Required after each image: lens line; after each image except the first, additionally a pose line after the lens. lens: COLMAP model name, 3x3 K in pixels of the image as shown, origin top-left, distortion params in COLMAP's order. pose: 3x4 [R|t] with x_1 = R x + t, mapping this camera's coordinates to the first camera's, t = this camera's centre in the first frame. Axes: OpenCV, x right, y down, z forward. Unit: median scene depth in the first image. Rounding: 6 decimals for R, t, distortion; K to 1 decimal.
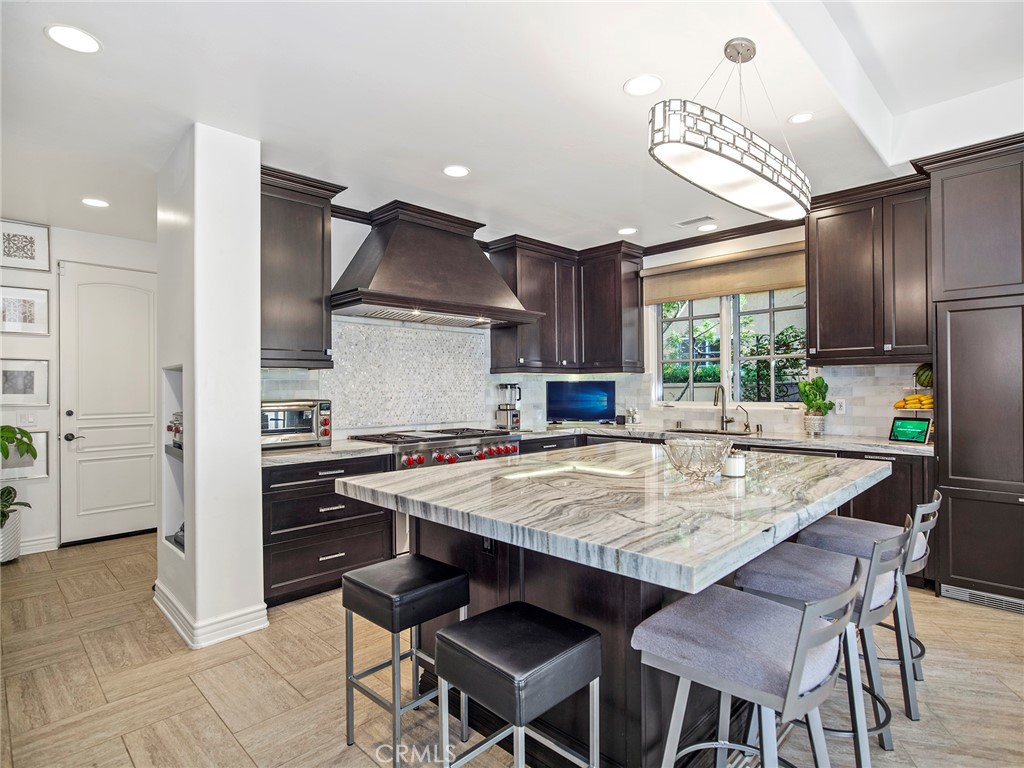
lens RADIAL K [[537.3, 0, 510.5], [0, 537.3, 383.4], [0, 0, 1]] dist [-0.030277, 0.003740]
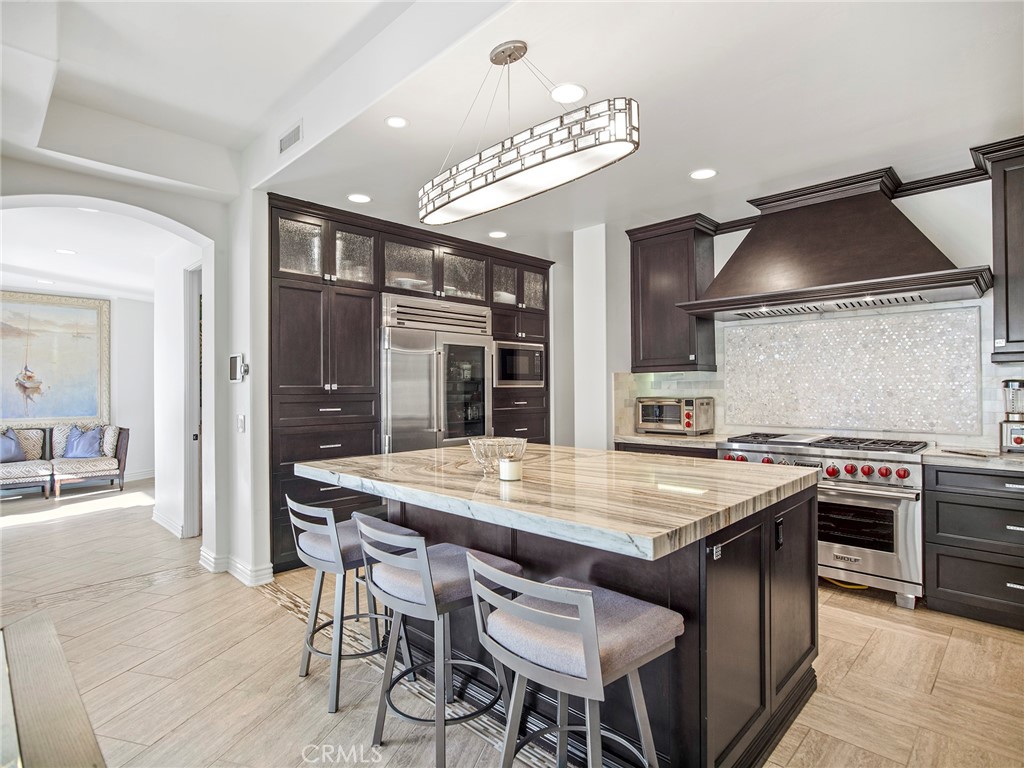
lens RADIAL K [[537.3, 0, 511.9], [0, 537.3, 384.6], [0, 0, 1]] dist [-0.030277, 0.003740]
pose [[0.013405, -0.001386, -0.999909, 0.801466], [0.014017, 0.999901, -0.001198, -0.002077], [0.999812, -0.014000, 0.013423, 0.551387]]
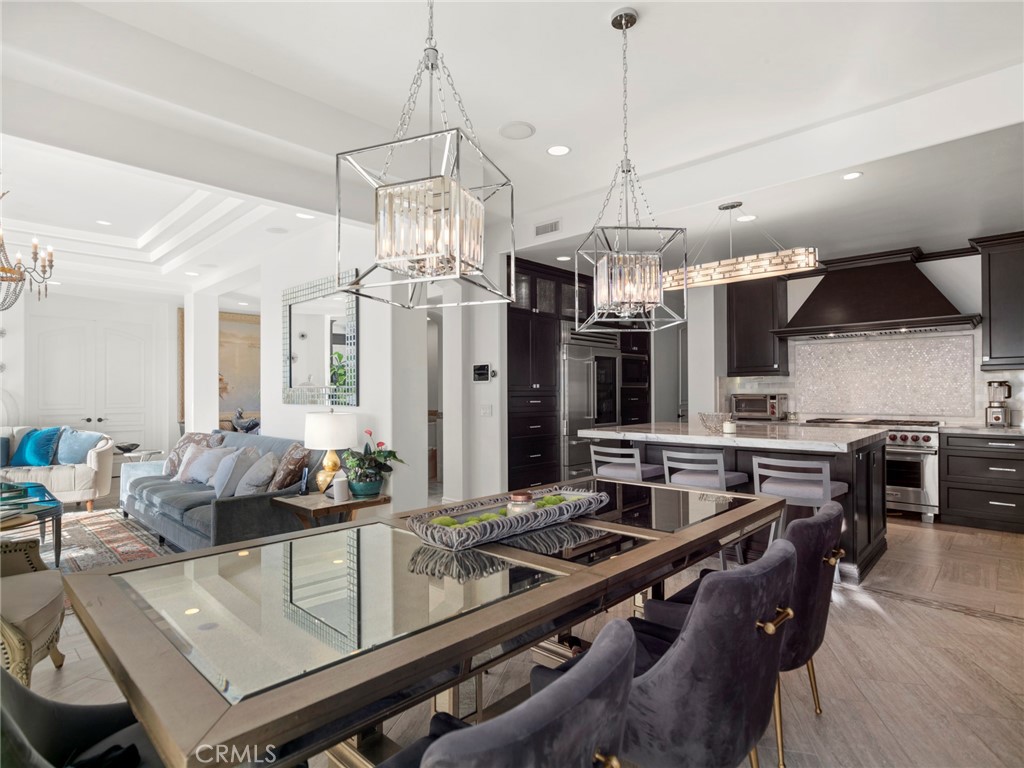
lens RADIAL K [[537.3, 0, 510.3], [0, 537.3, 390.2], [0, 0, 1]] dist [-0.030277, 0.003740]
pose [[0.025327, 0.001329, -0.999678, 1.278873], [0.013092, 0.999913, 0.001661, 0.004578], [0.999594, -0.013130, 0.025307, 0.099515]]
